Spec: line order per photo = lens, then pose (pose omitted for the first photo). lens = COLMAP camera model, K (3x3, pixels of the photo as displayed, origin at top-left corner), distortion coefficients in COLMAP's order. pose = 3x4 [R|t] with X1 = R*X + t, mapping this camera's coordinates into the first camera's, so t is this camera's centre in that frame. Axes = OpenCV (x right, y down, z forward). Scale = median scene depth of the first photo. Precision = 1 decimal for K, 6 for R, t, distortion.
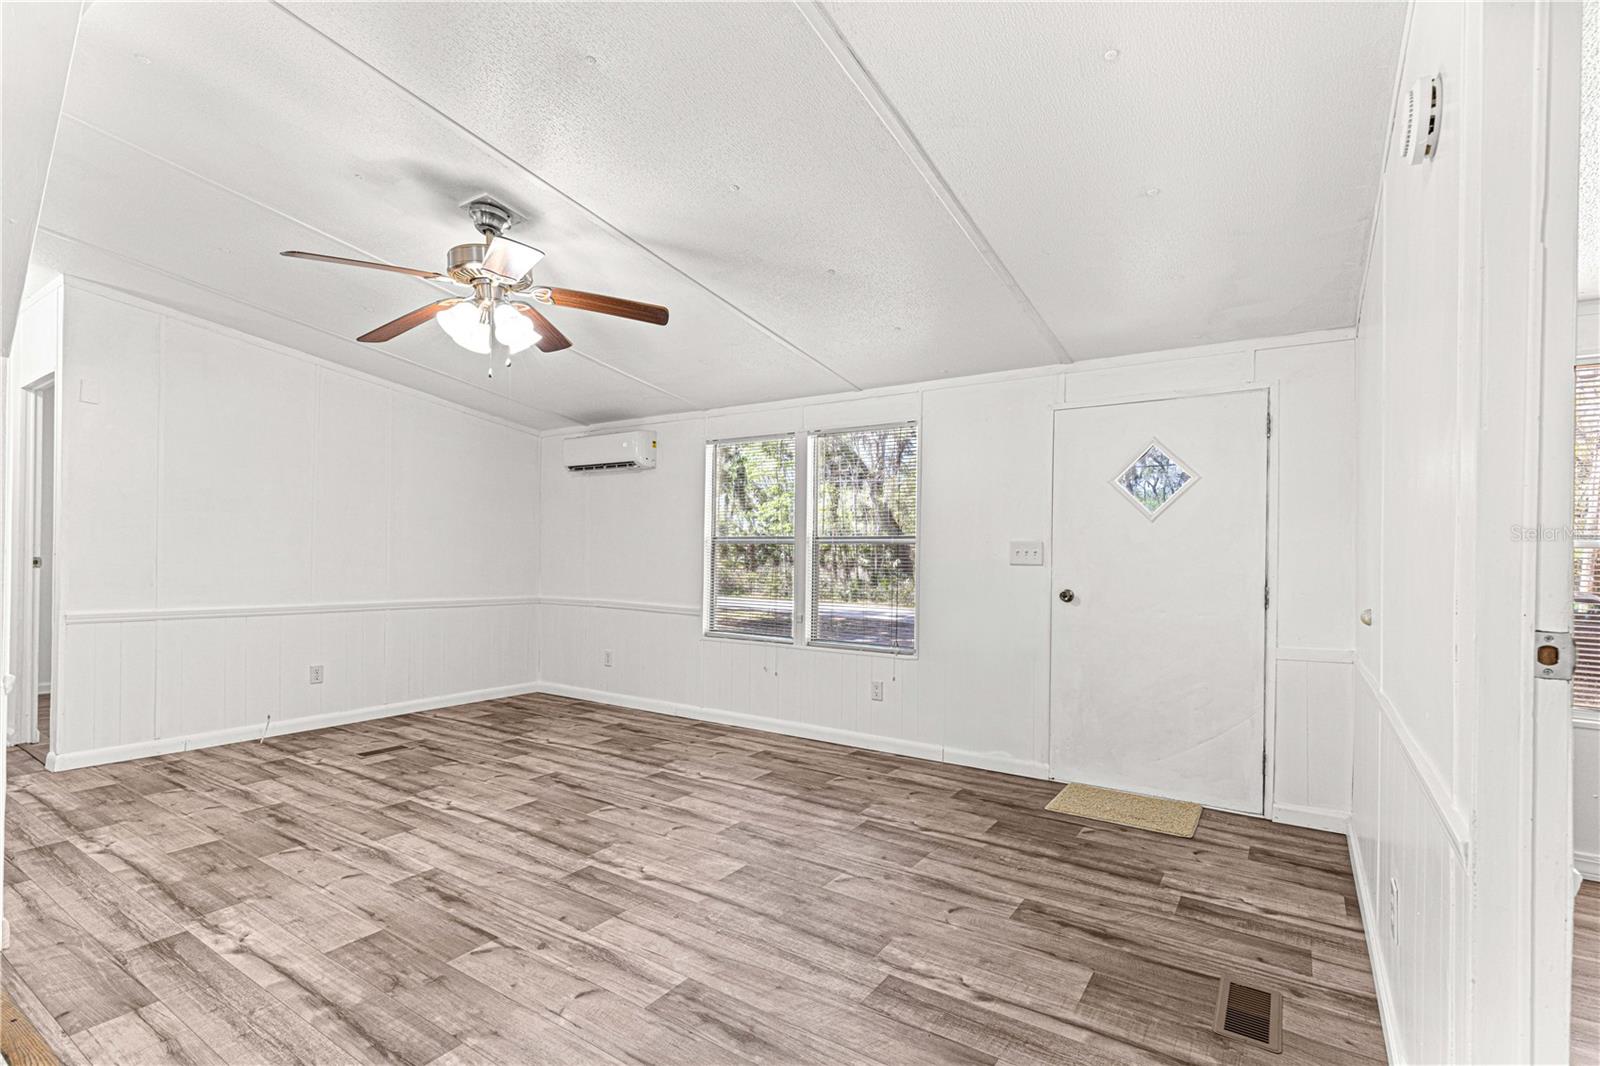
lens RADIAL K [[722.7, 0, 802.8], [0, 722.7, 572.9], [0, 0, 1]] dist [0.011893, -0.003168]
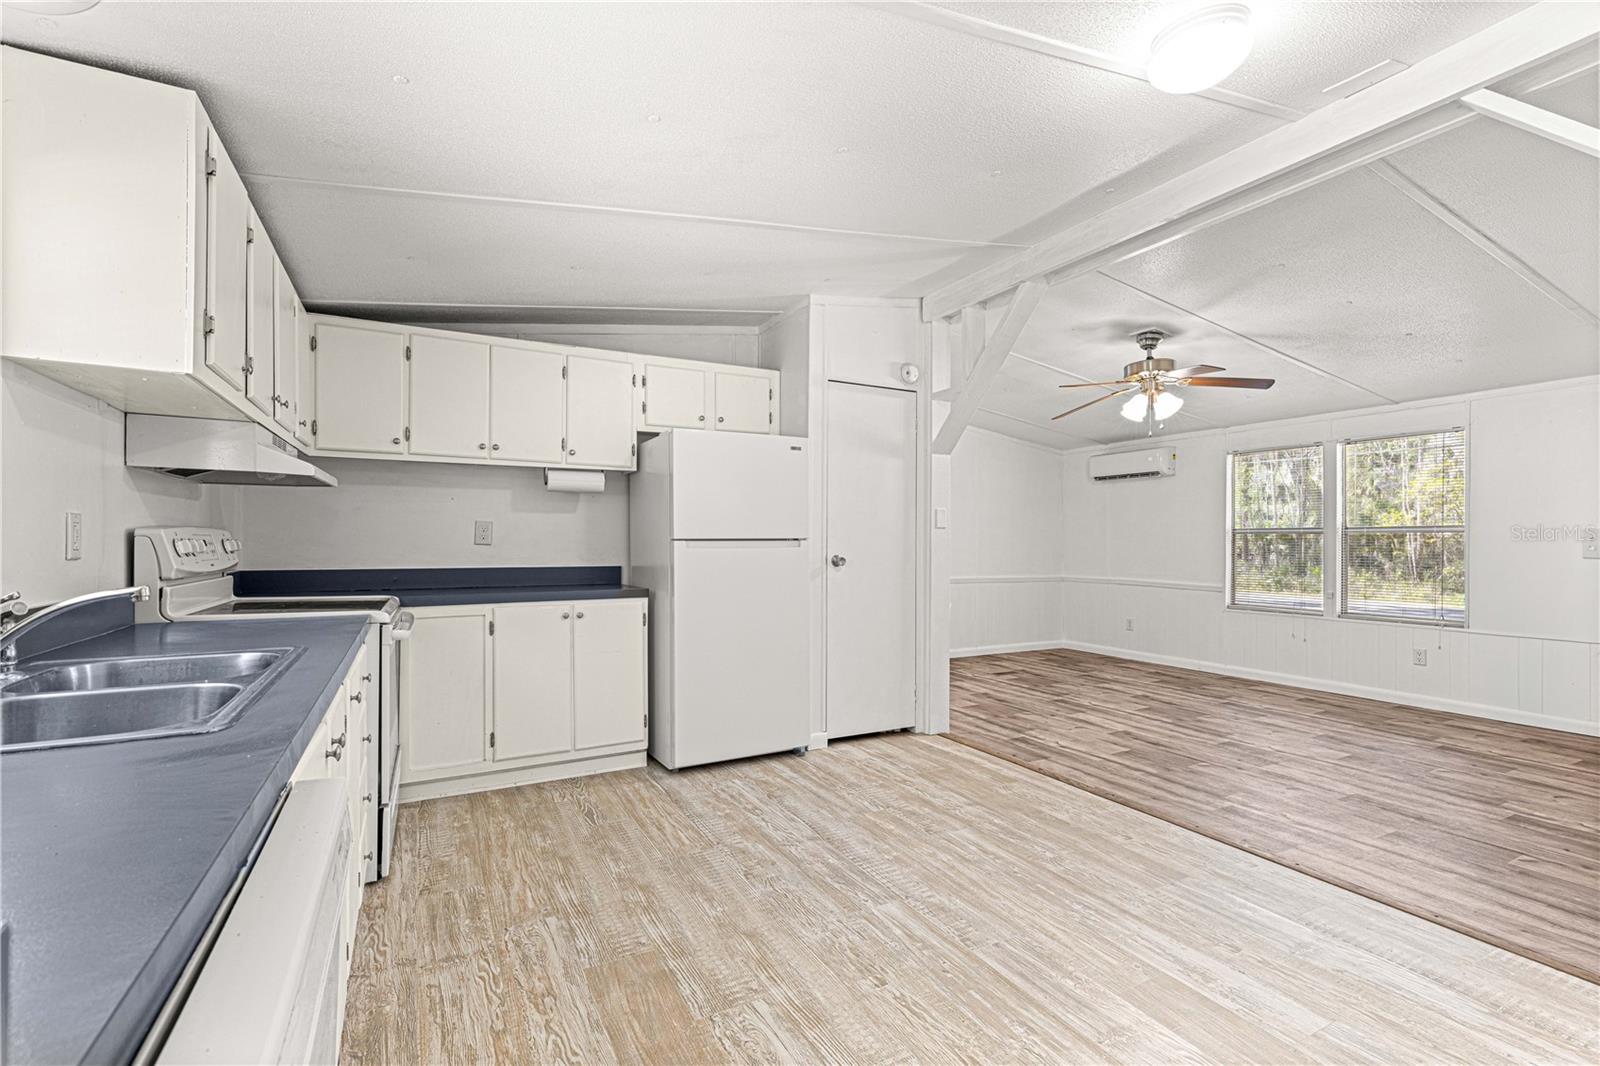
lens RADIAL K [[722.7, 0, 804.5], [0, 722.7, 539.2], [0, 0, 1]] dist [0.011893, -0.003168]
pose [[0.884660, -0.009342, -0.466143, -0.321861], [-0.003256, 0.999651, -0.026213, 0.007040], [0.466225, 0.024707, 0.884321, -0.727518]]
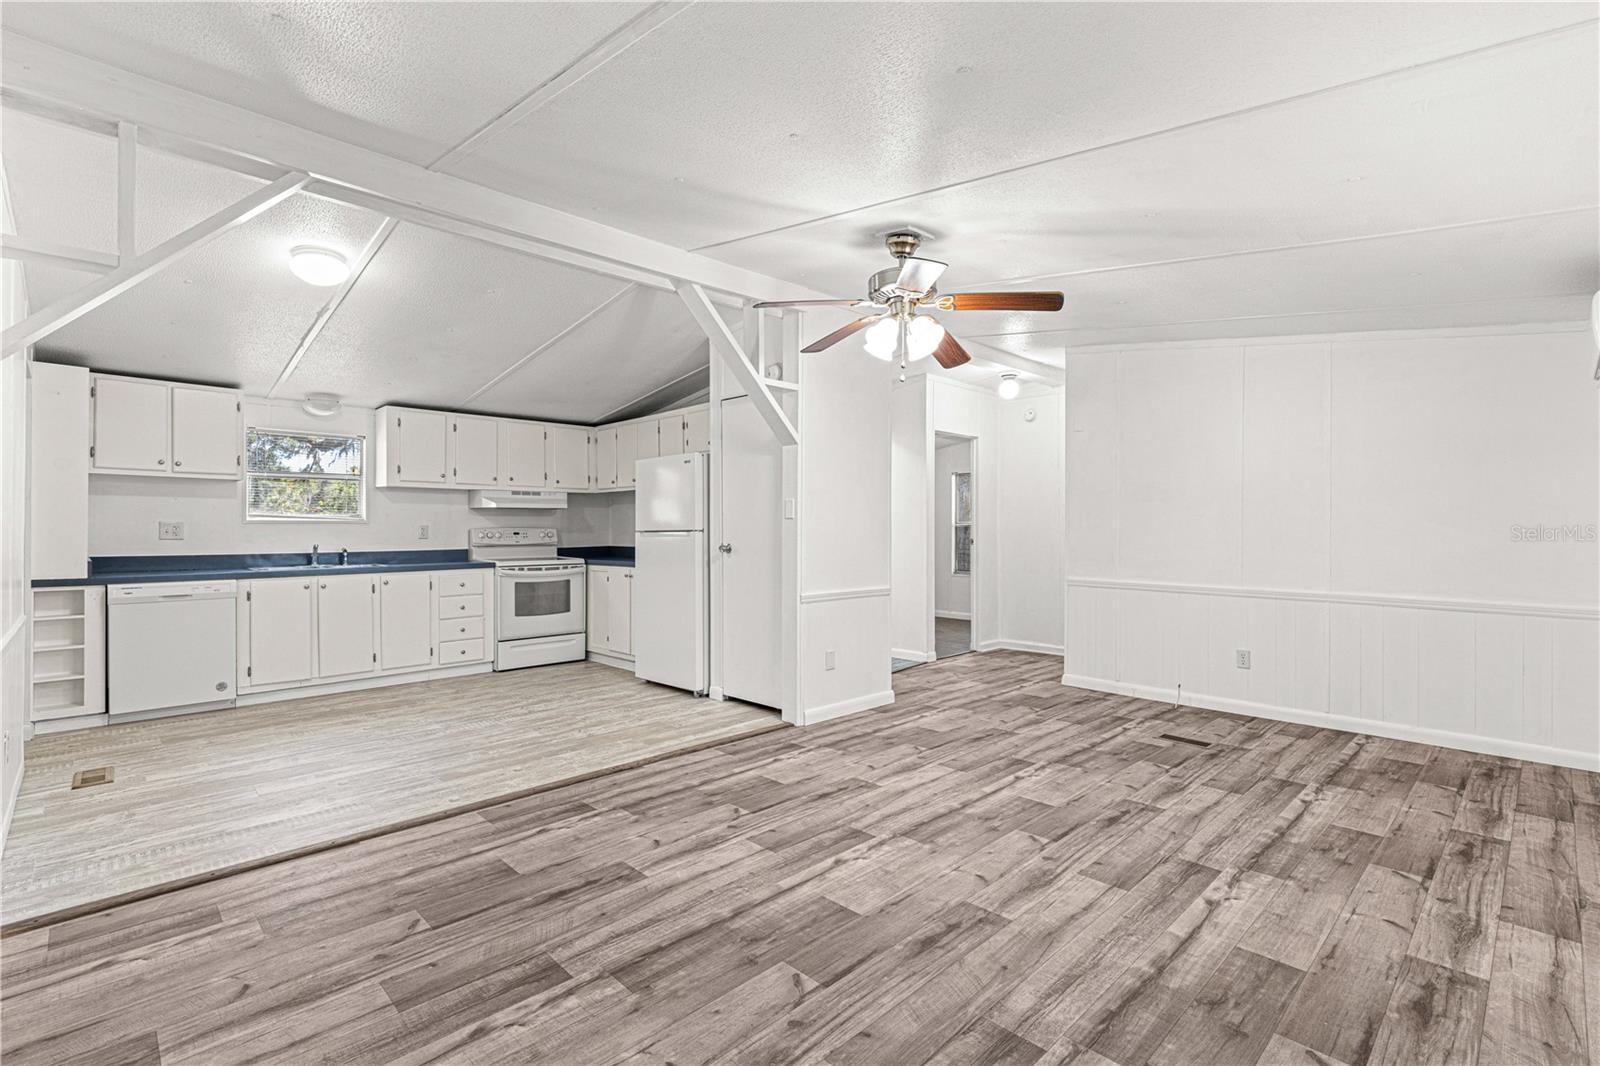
lens RADIAL K [[722.7, 0, 803.3], [0, 722.7, 534.1], [0, 0, 1]] dist [0.011893, -0.003168]
pose [[-0.203156, -0.010948, -0.979085, 0.640969], [-0.022009, 0.999736, -0.006612, -0.013307], [0.978899, 0.020206, -0.203343, 0.957053]]
